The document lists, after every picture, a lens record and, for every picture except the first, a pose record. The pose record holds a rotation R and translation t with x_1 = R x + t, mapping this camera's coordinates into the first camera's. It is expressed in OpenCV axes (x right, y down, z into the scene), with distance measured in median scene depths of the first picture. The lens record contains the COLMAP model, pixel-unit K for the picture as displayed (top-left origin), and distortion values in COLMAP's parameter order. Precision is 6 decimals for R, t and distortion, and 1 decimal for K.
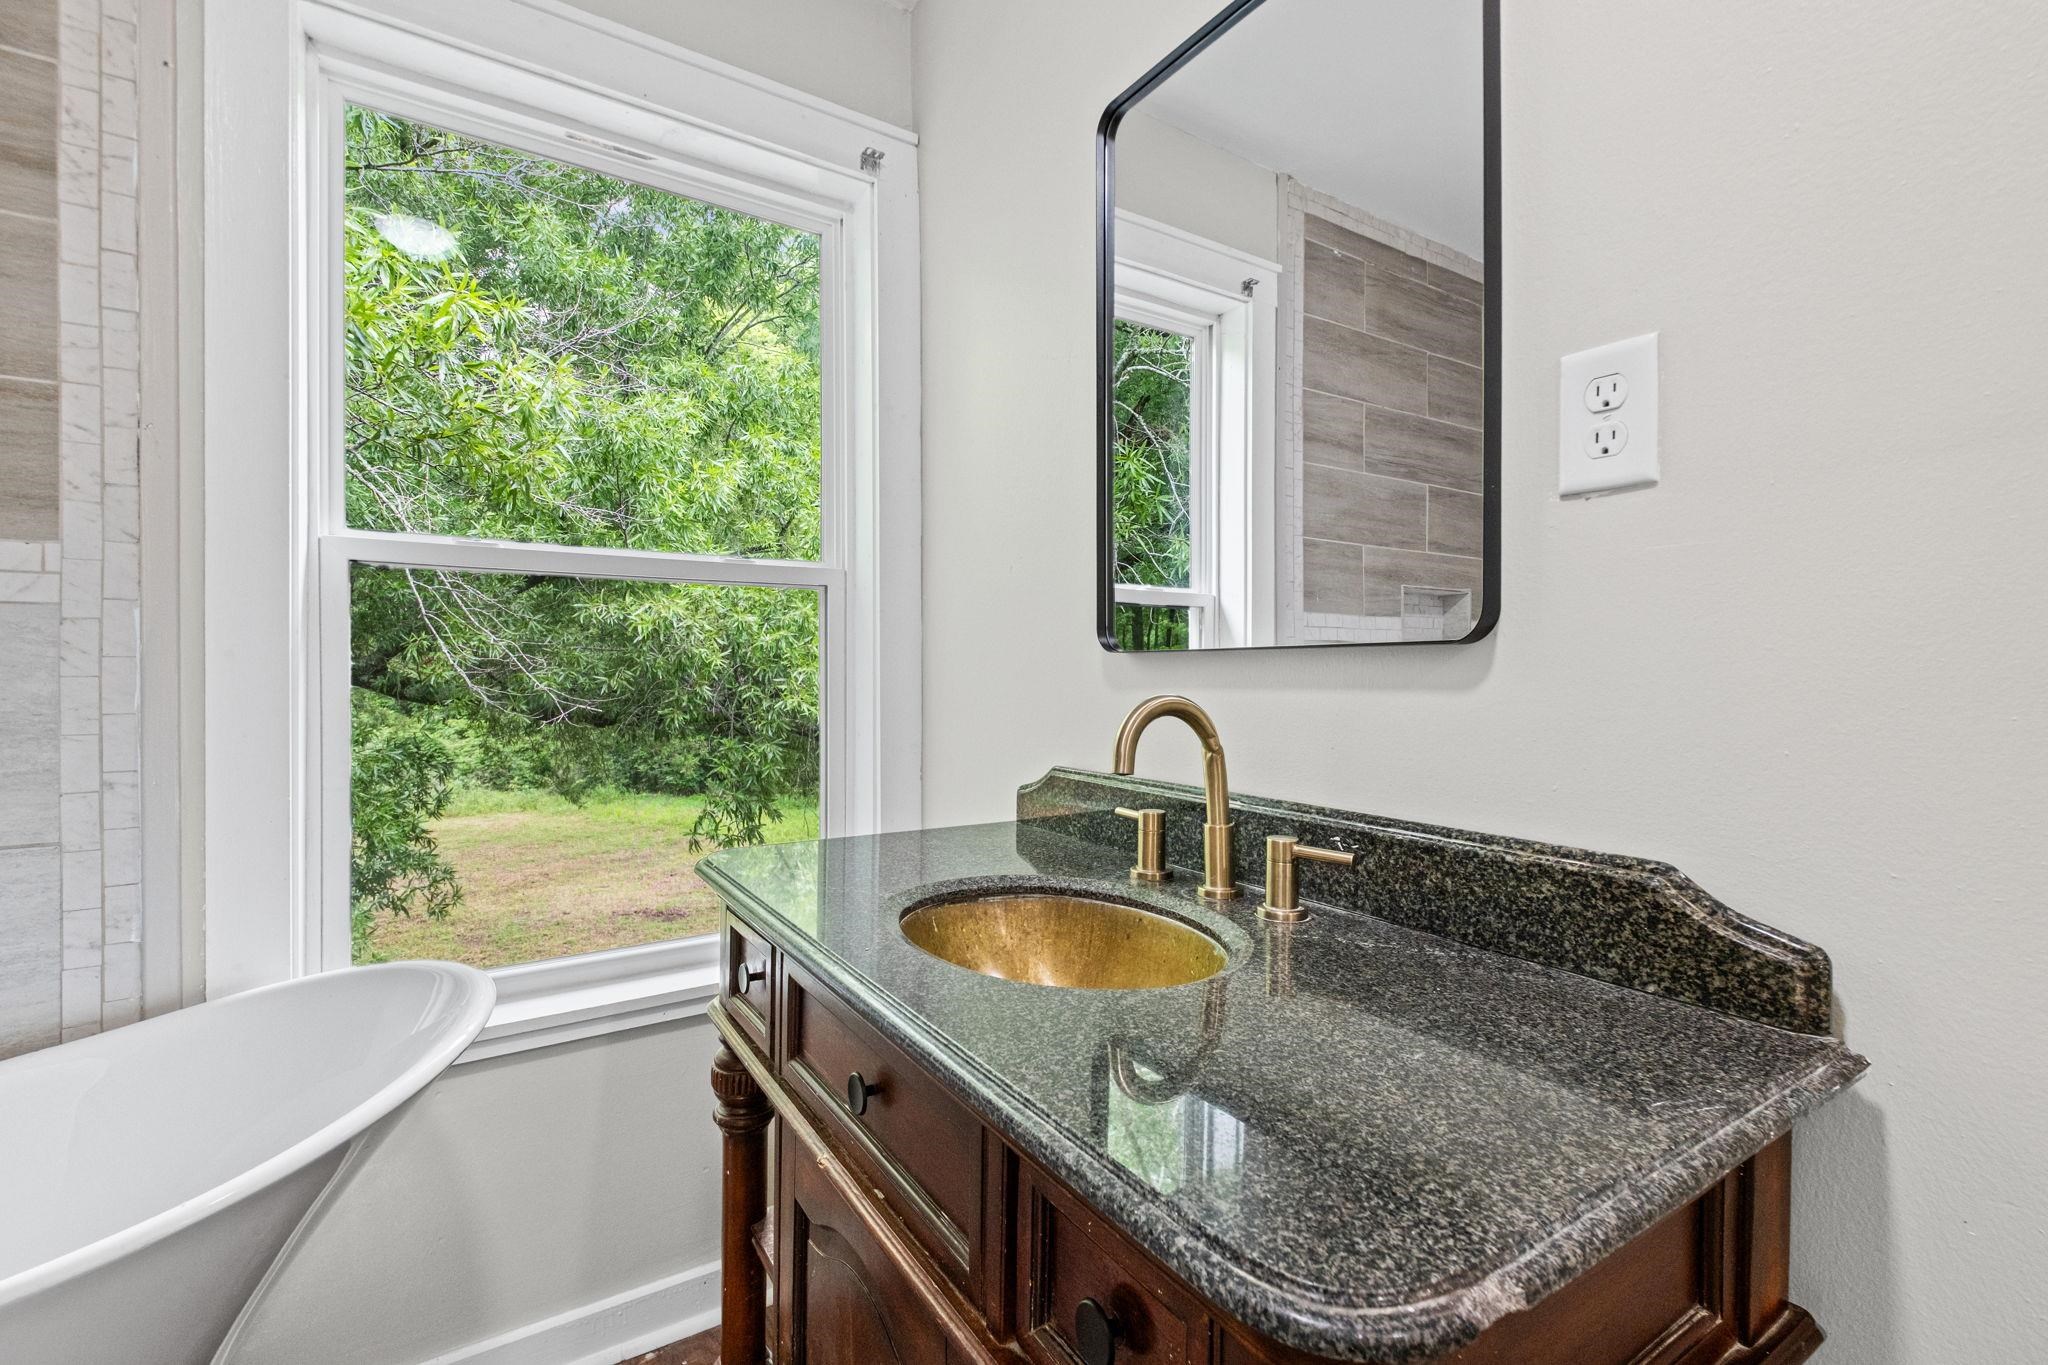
lens RADIAL K [[912.4, 0, 1031.6], [0, 912.4, 677.0], [0, 0, 1]] dist [0.008585, -0.004941]
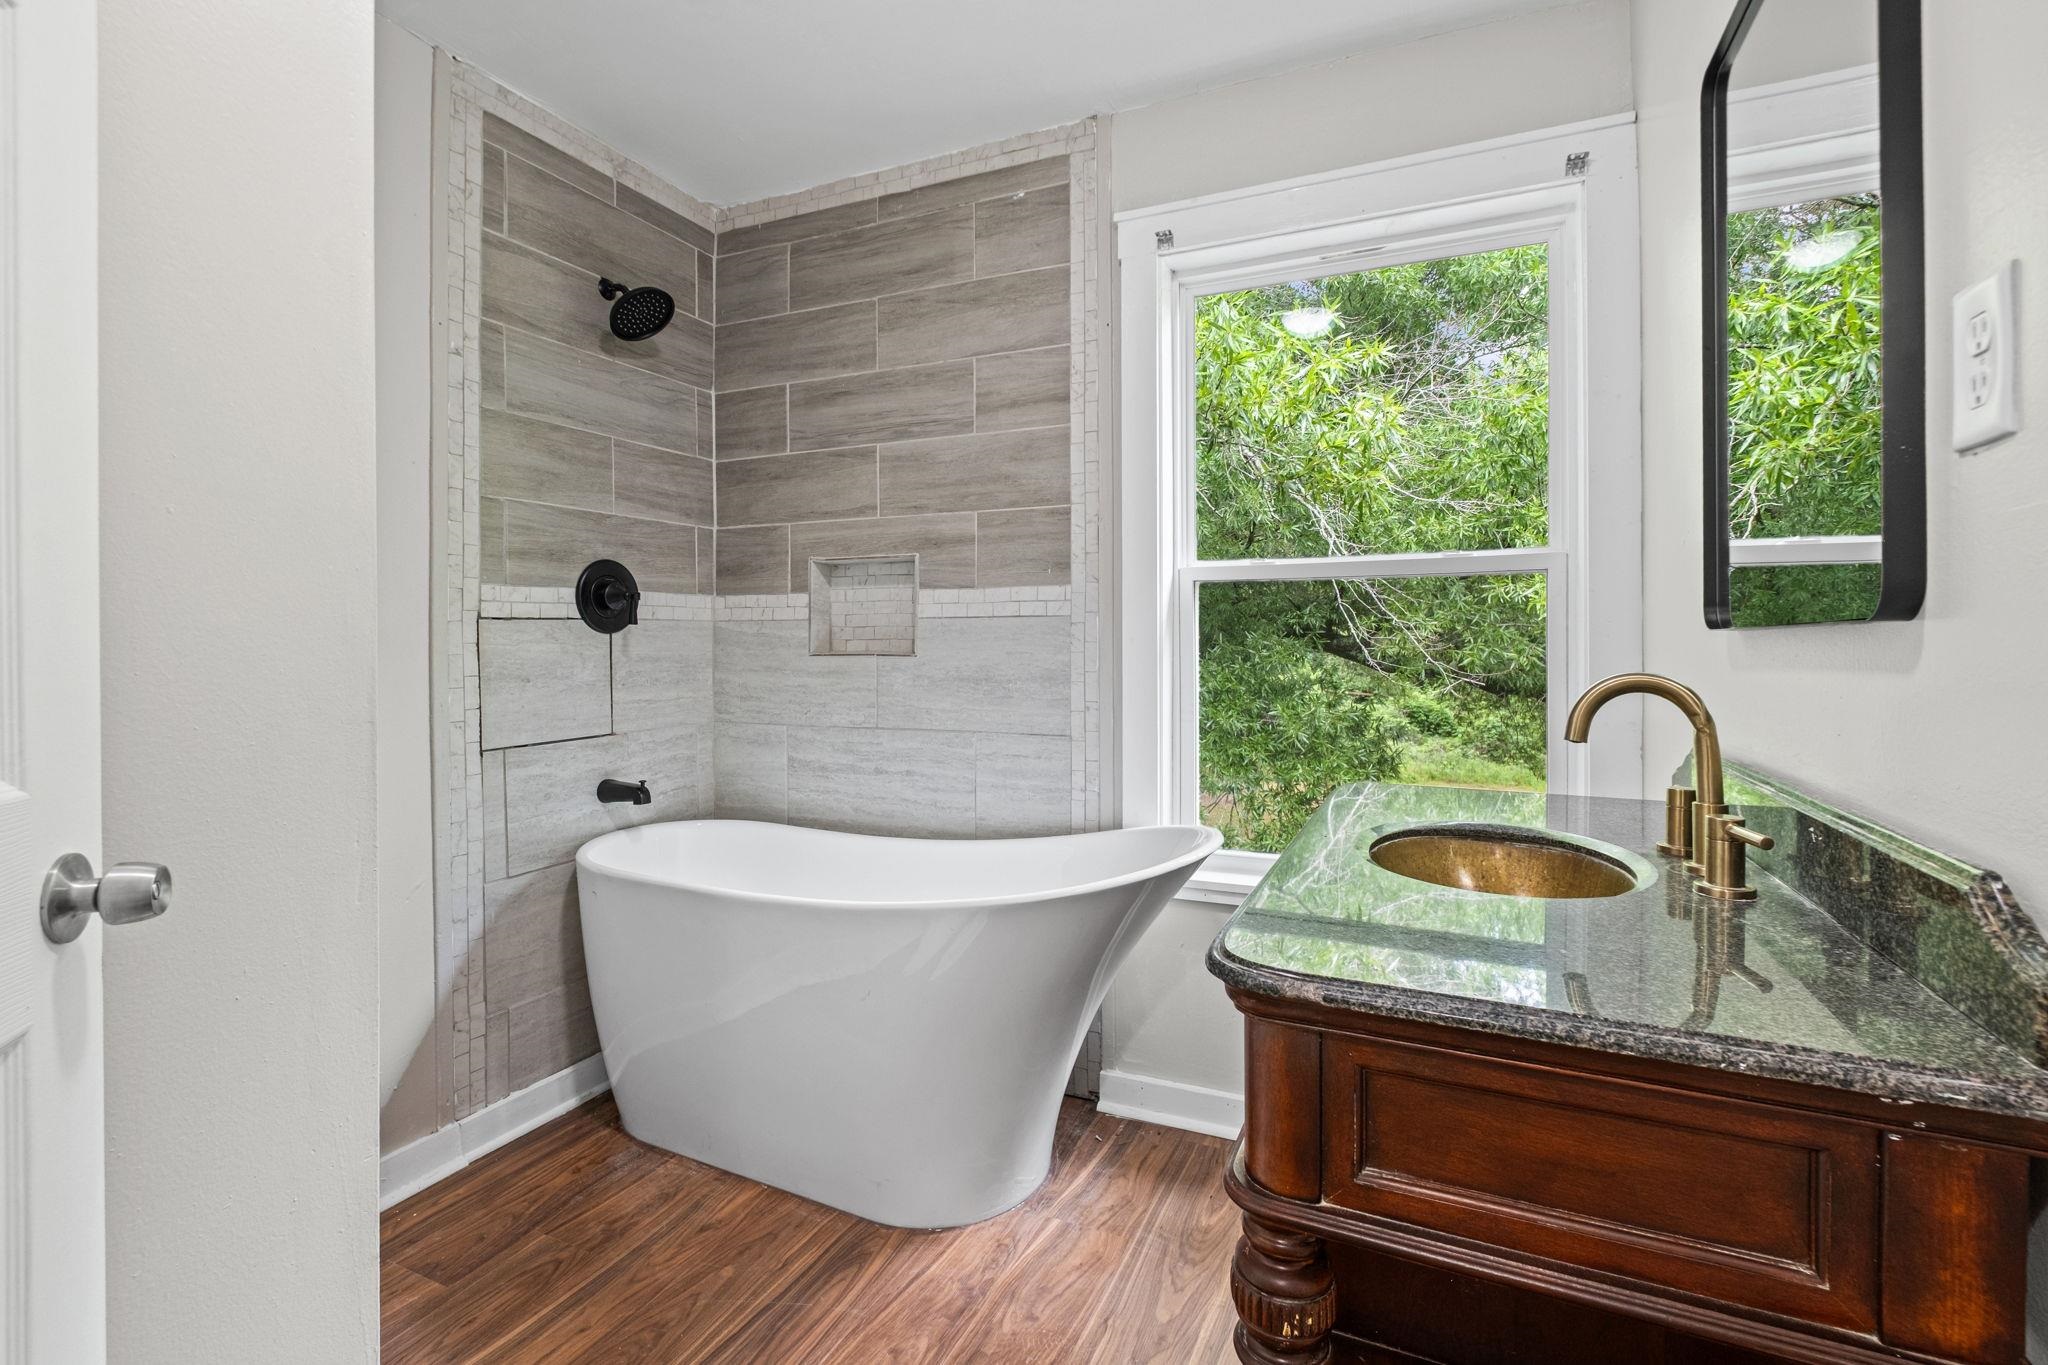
lens RADIAL K [[912.4, 0, 1018.5], [0, 912.4, 663.7], [0, 0, 1]] dist [0.008585, -0.004941]
pose [[0.529660, 0.014055, -0.848093, 0.568291], [-0.003740, 0.999892, 0.014236, -0.002842], [0.848202, -0.004369, 0.529655, -0.153066]]
